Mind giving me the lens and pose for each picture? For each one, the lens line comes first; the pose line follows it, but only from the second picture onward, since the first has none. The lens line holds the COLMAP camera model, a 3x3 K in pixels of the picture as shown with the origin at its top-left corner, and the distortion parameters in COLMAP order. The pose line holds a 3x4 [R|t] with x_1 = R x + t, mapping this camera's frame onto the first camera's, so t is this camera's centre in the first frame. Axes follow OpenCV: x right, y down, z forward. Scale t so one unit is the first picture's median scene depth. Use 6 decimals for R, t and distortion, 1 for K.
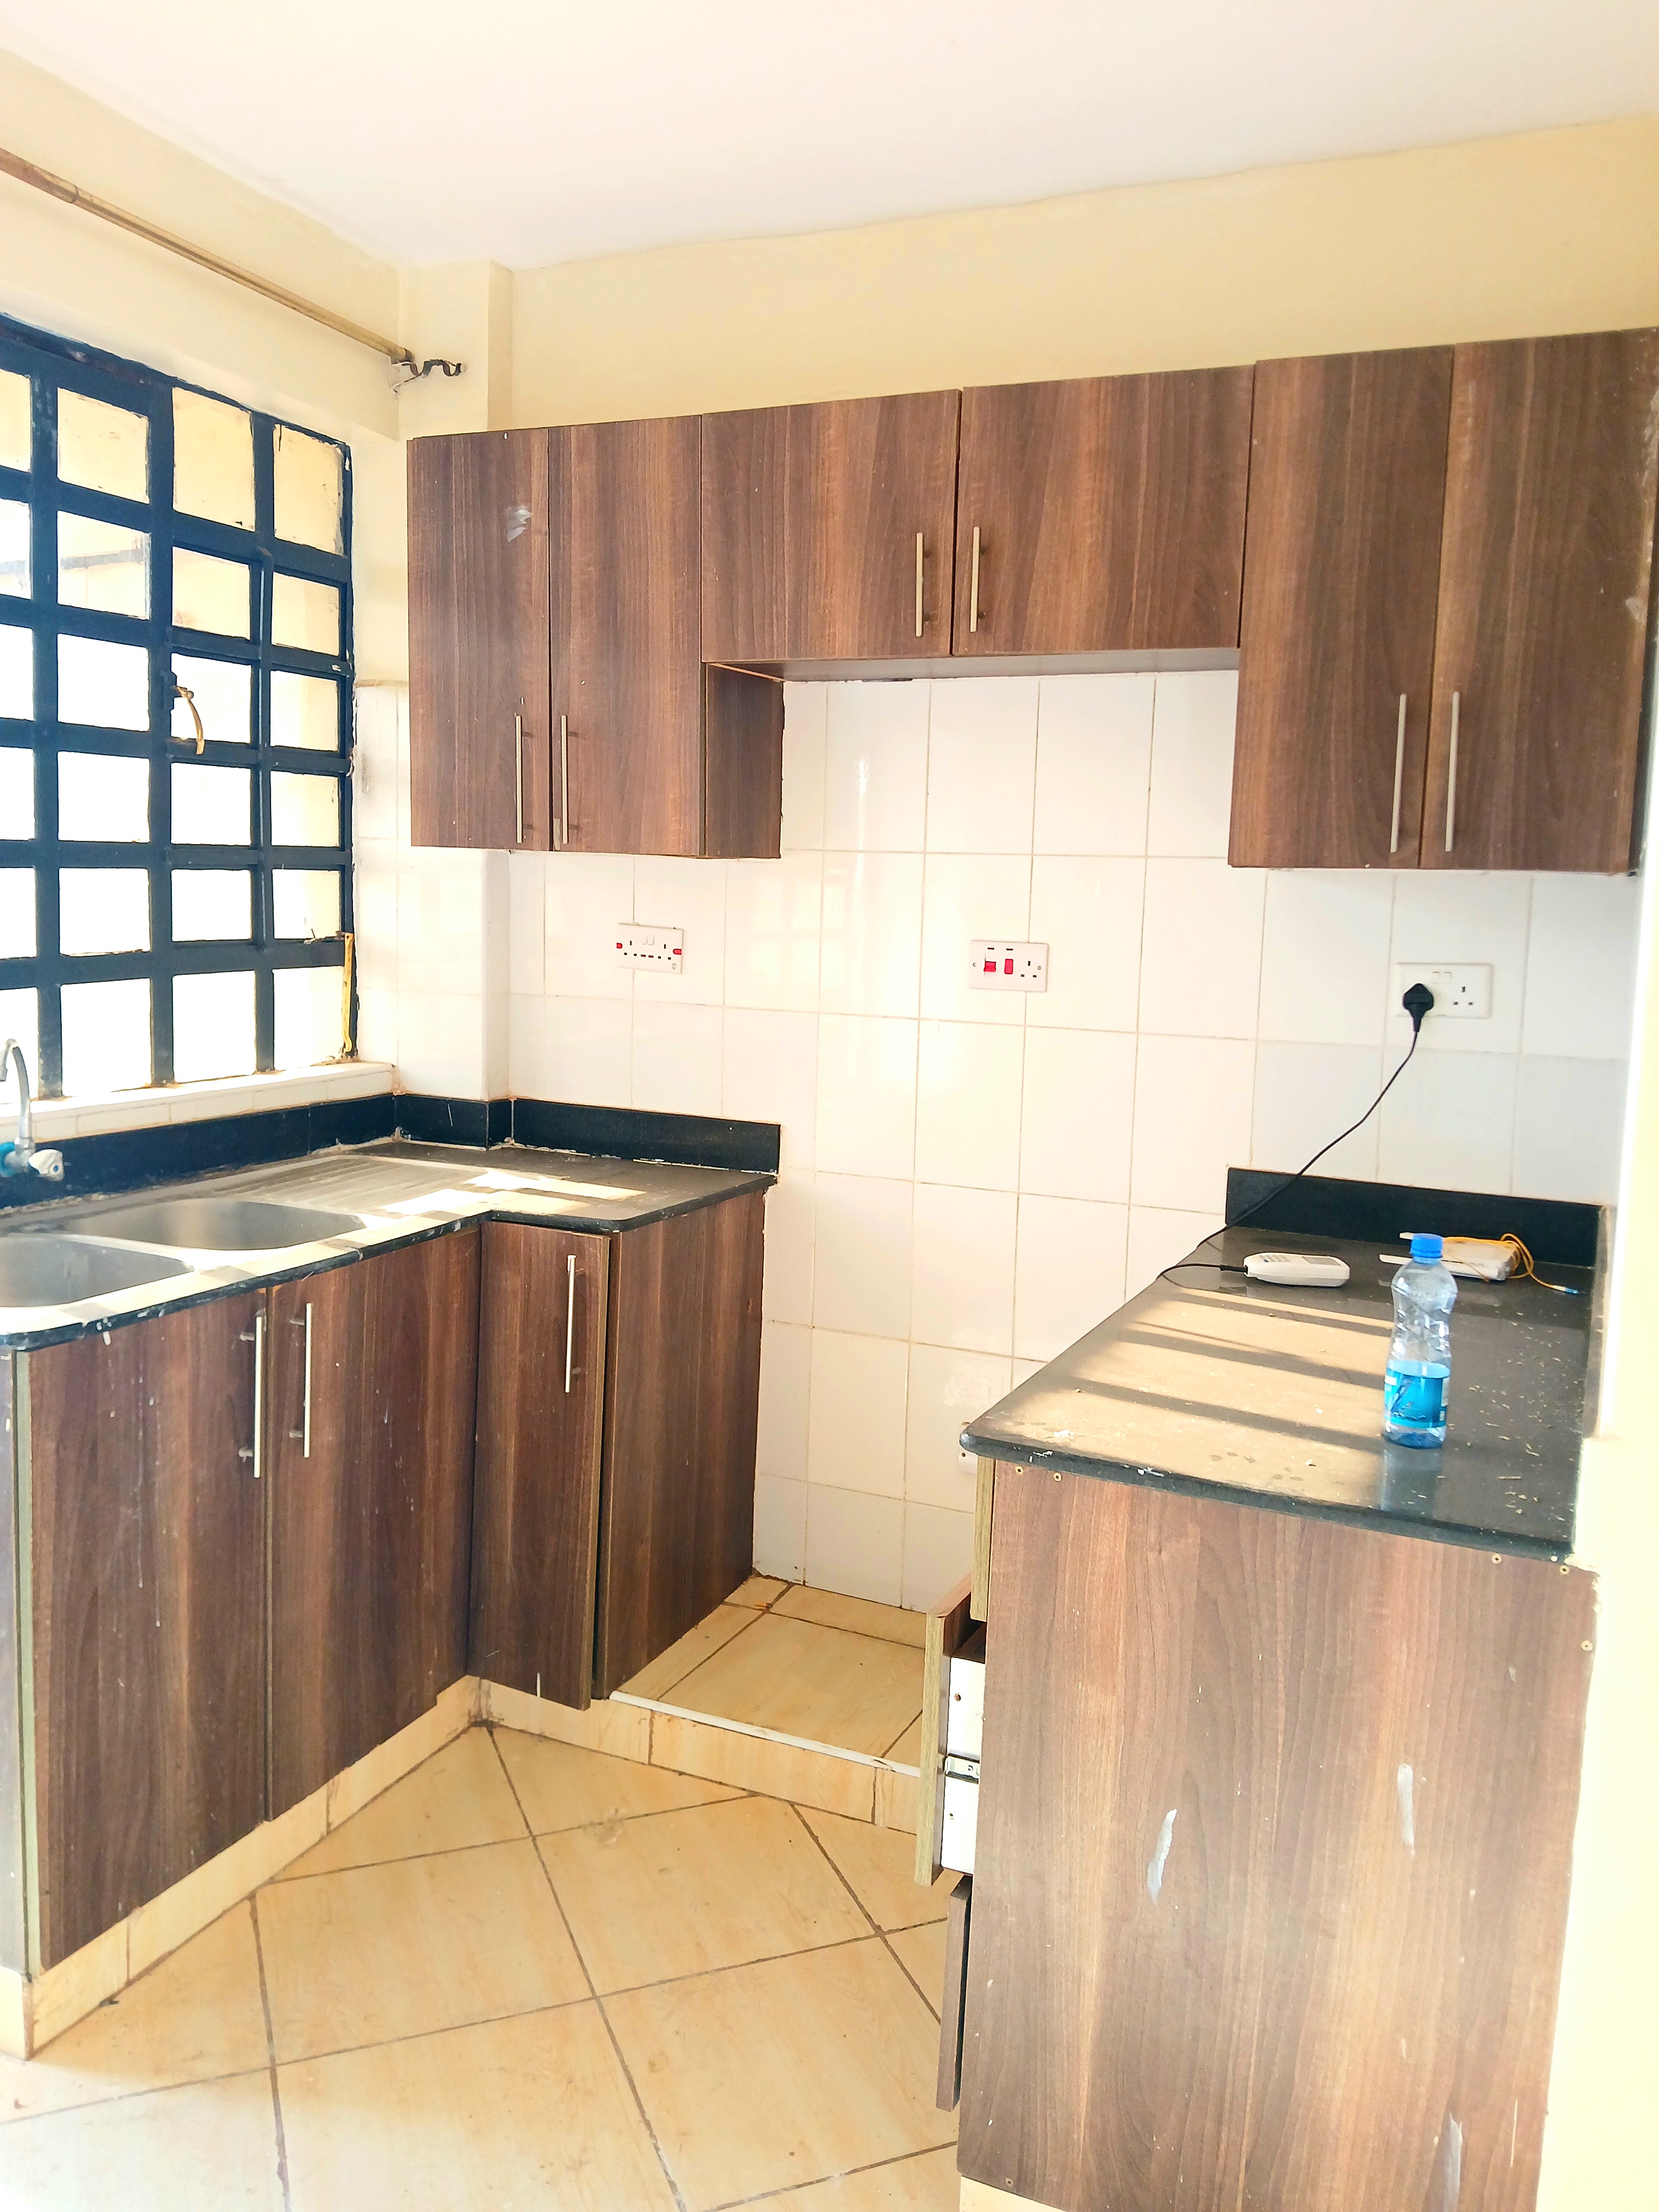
lens RADIAL K [[1658.3, 0, 834.8], [0, 1658.3, 1099.4], [0, 0, 1]] dist [-0.013479, -0.037729]
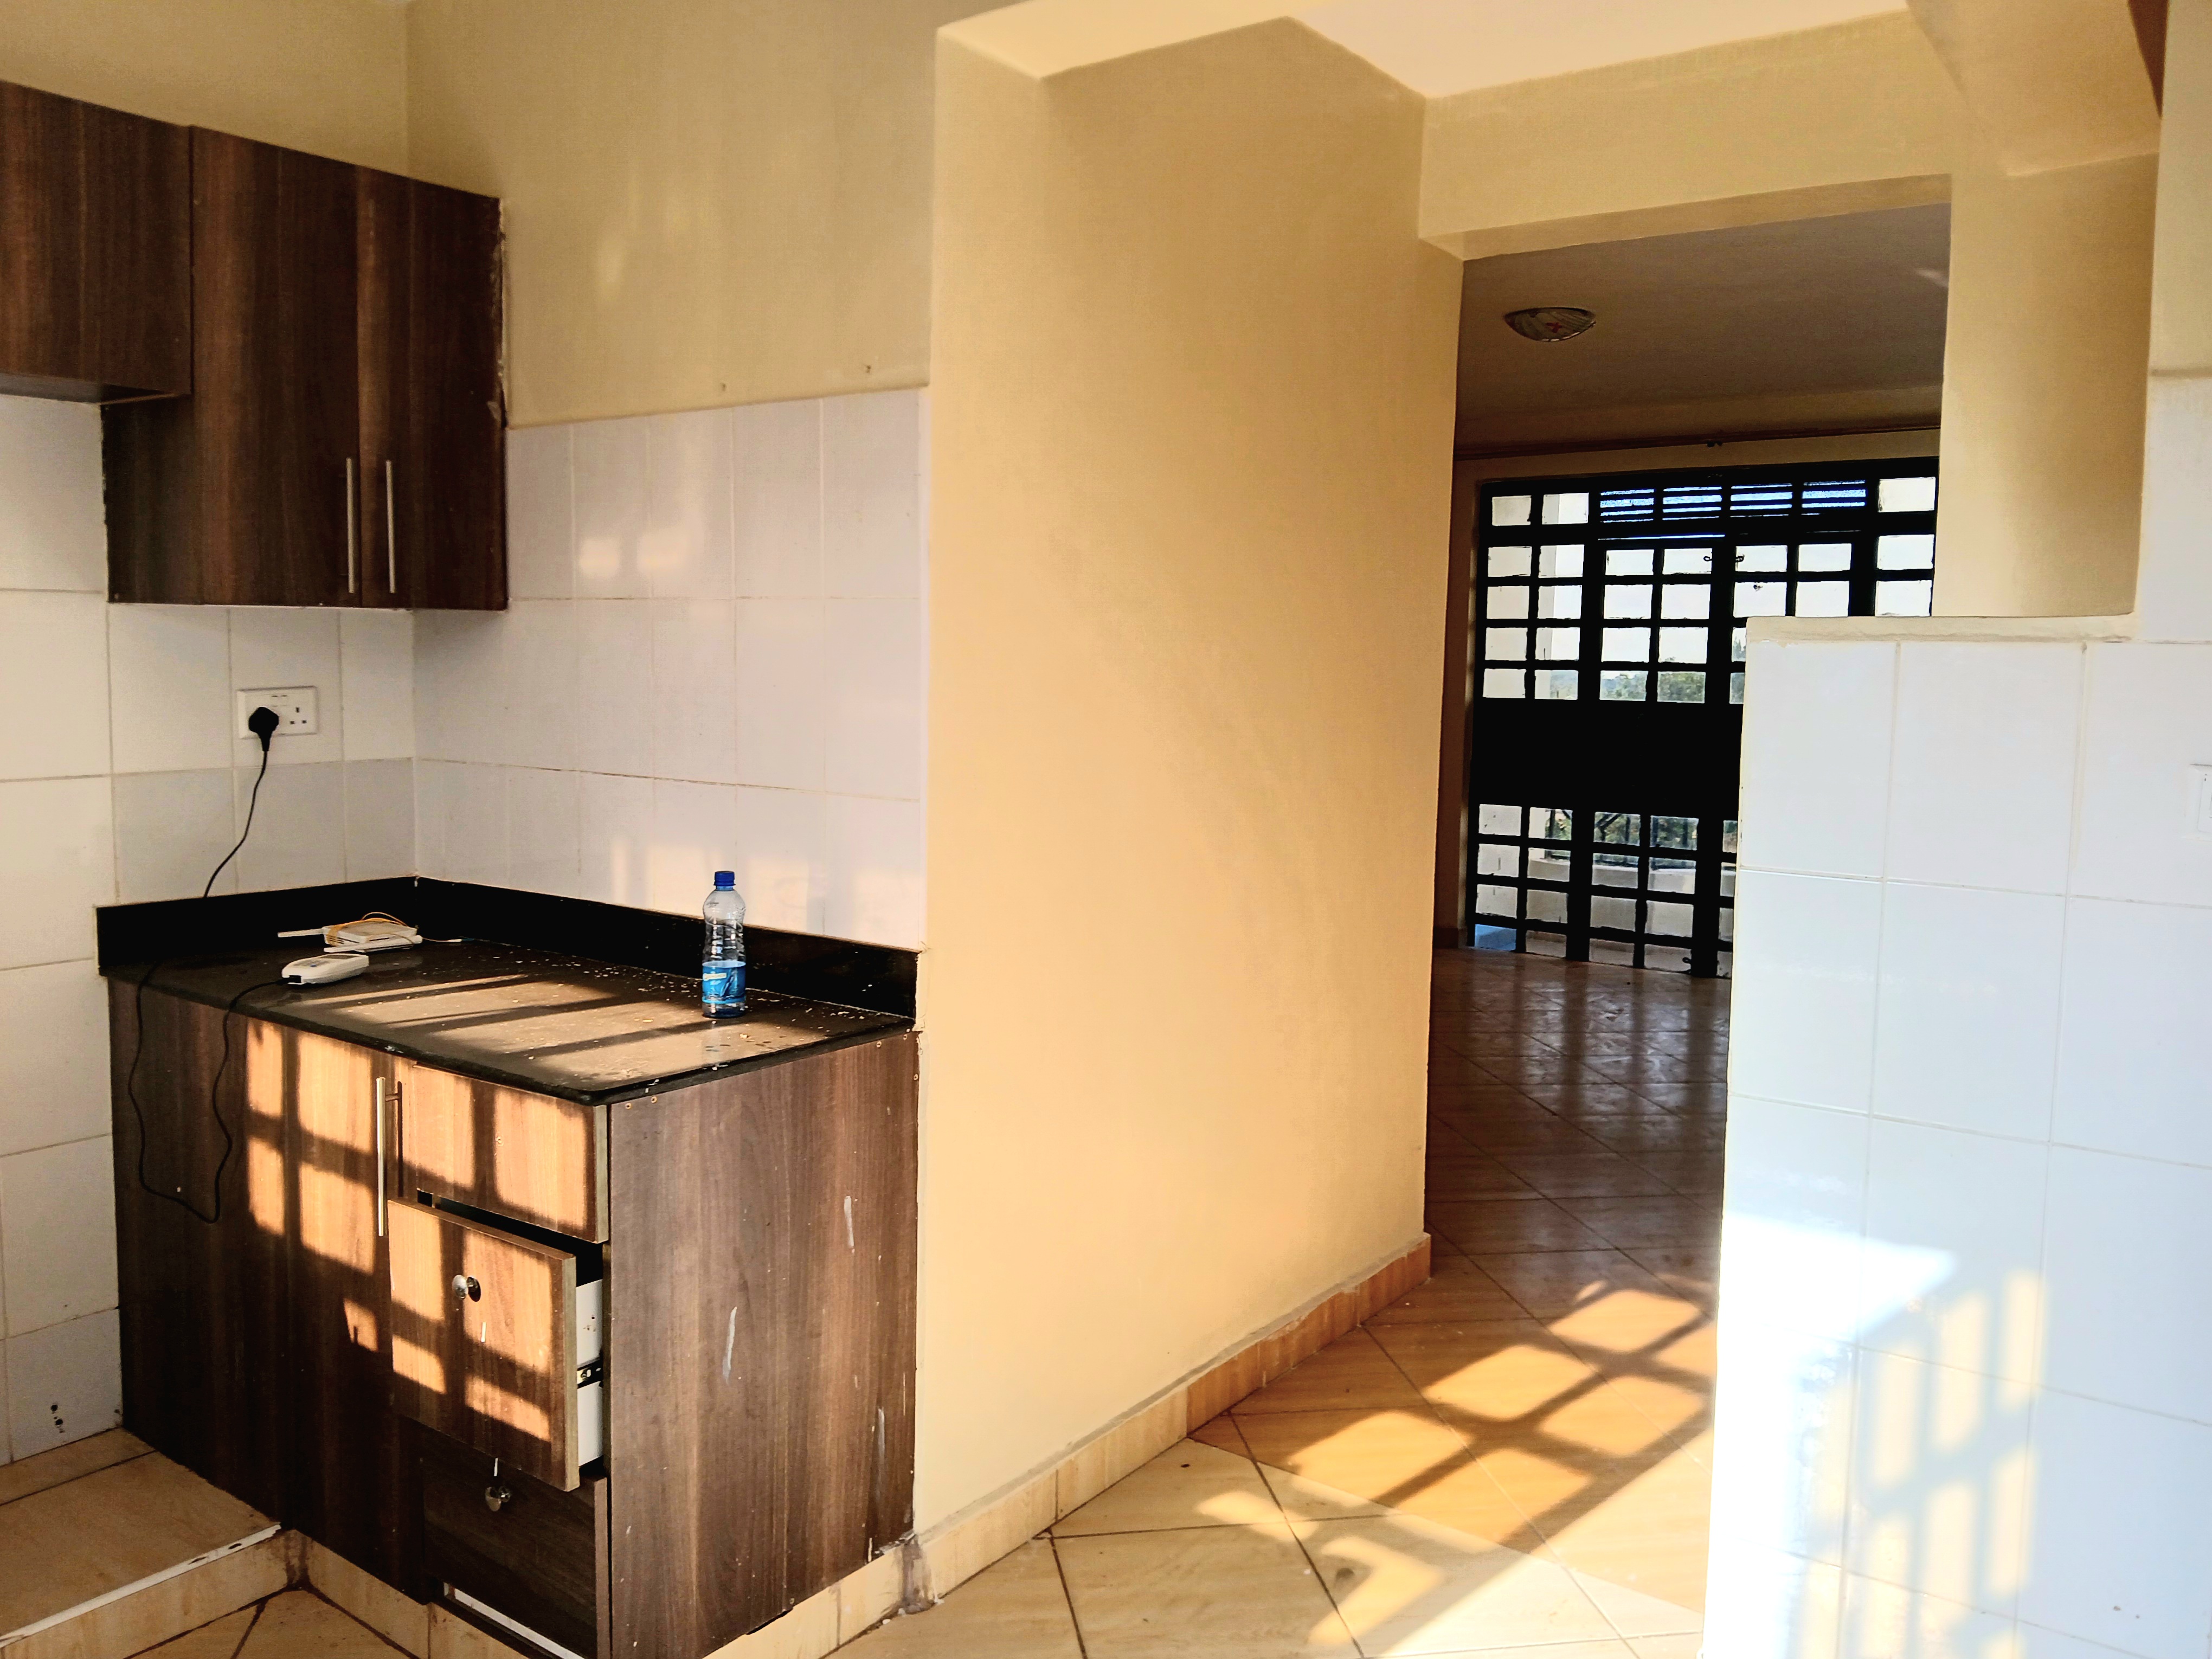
lens RADIAL K [[1658.3, 0, 1115.8], [0, 1658.3, 815.3], [0, 0, 1]] dist [-0.013479, -0.037729]
pose [[0.215602, -0.123047, 0.968698, -0.965433], [0.109907, 0.988783, 0.101137, -0.076217], [-0.970276, 0.084661, 0.226707, 0.328304]]
